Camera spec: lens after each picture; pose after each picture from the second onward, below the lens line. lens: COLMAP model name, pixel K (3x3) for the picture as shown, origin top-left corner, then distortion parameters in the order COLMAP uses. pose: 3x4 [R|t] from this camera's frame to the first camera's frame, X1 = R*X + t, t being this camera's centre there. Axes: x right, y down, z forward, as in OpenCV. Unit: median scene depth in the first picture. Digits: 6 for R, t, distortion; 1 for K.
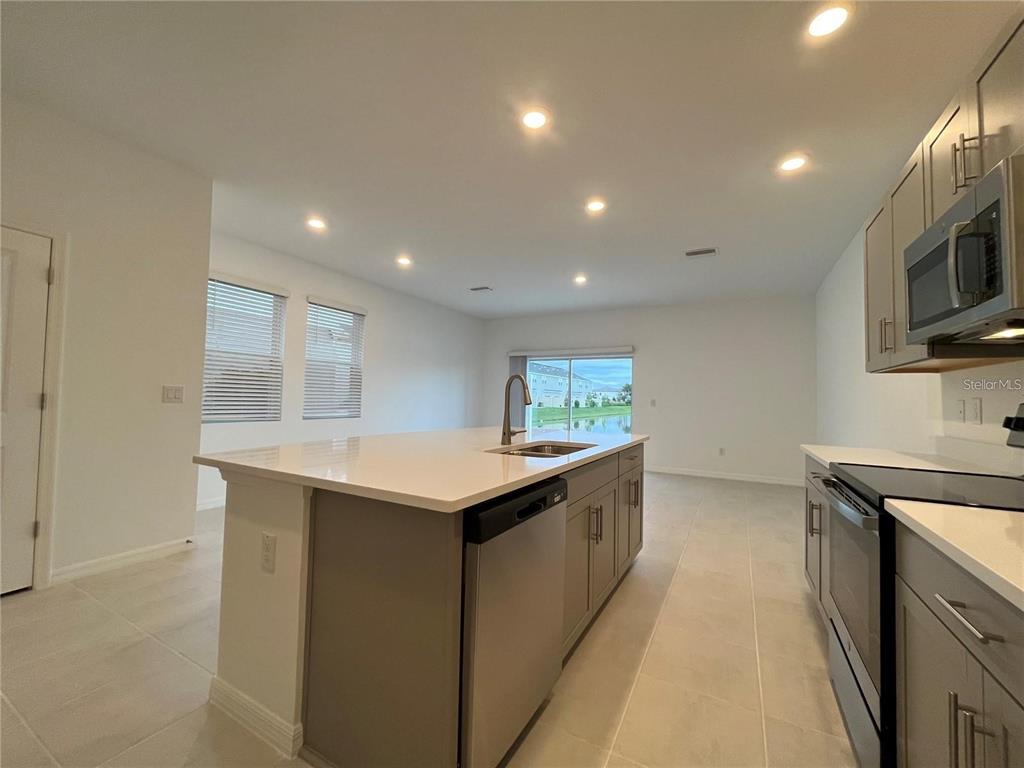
lens RADIAL K [[414.0, 0, 512.3], [0, 414.0, 383.4], [0, 0, 1]] dist [-0.002680, -0.000298]
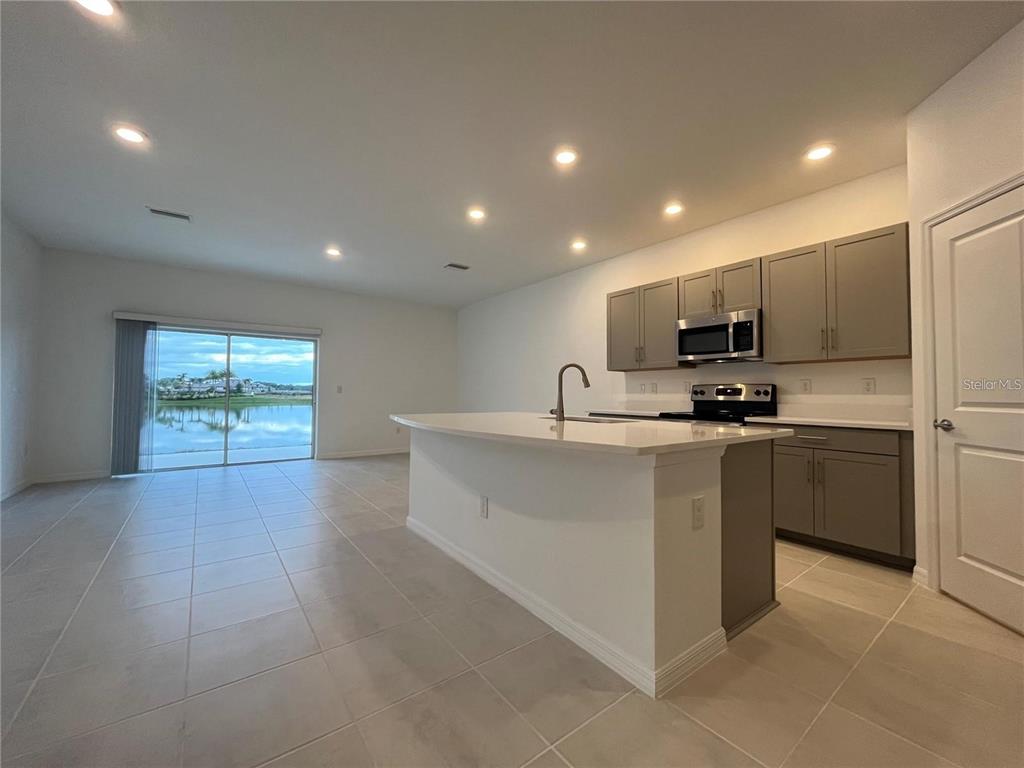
lens RADIAL K [[414.0, 0, 514.6], [0, 414.0, 382.0], [0, 0, 1]] dist [-0.002680, -0.000298]
pose [[0.406167, 0.005281, 0.913784, -0.382085], [-0.031652, 0.999465, 0.008292, 0.008352], [-0.913251, -0.032291, 0.406117, 0.204447]]
